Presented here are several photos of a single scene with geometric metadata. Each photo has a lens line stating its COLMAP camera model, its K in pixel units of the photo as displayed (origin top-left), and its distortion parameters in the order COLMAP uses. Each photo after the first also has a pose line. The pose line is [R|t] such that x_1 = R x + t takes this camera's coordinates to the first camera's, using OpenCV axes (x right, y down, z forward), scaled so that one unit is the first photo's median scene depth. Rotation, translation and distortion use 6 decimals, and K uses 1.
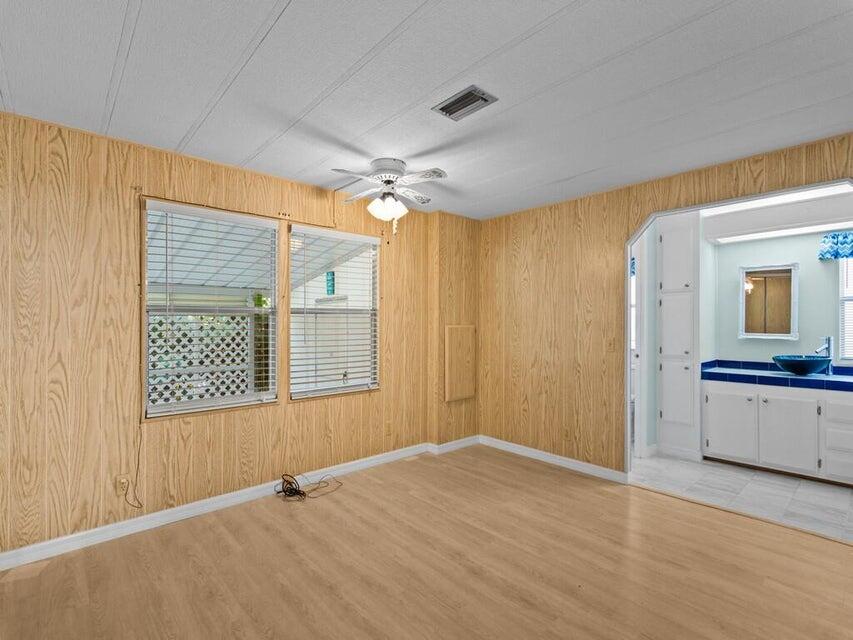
lens RADIAL K [[418.7, 0, 424.4], [0, 418.7, 321.2], [0, 0, 1]] dist [-0.003094, 0.003182]
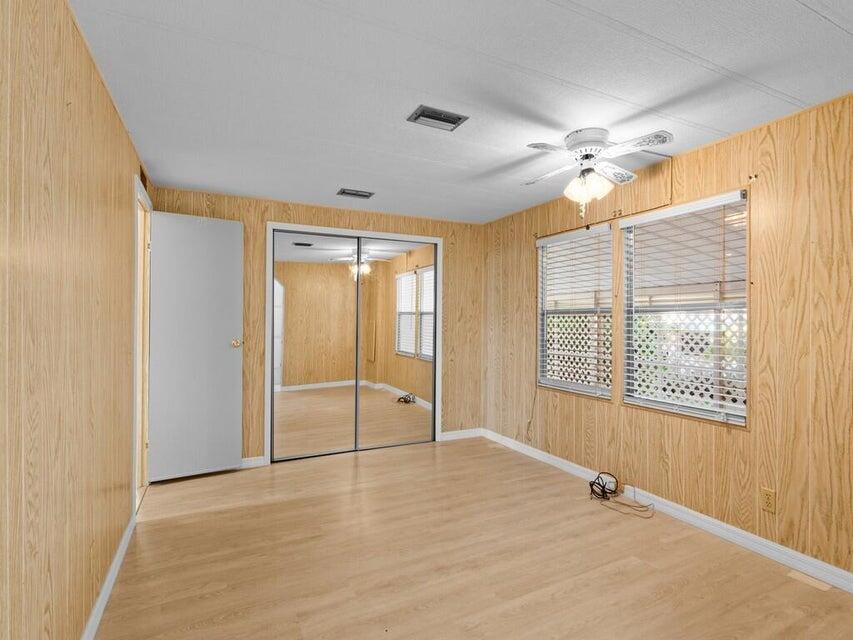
lens RADIAL K [[431.0, 0, 423.8], [0, 431.0, 316.6], [0, 0, 1]] dist [-0.002012, -0.000904]
pose [[-0.273486, -0.007746, -0.961845, 0.818260], [0.006190, 0.999933, -0.009812, -0.003024], [0.961856, -0.008637, -0.273419, 0.893893]]
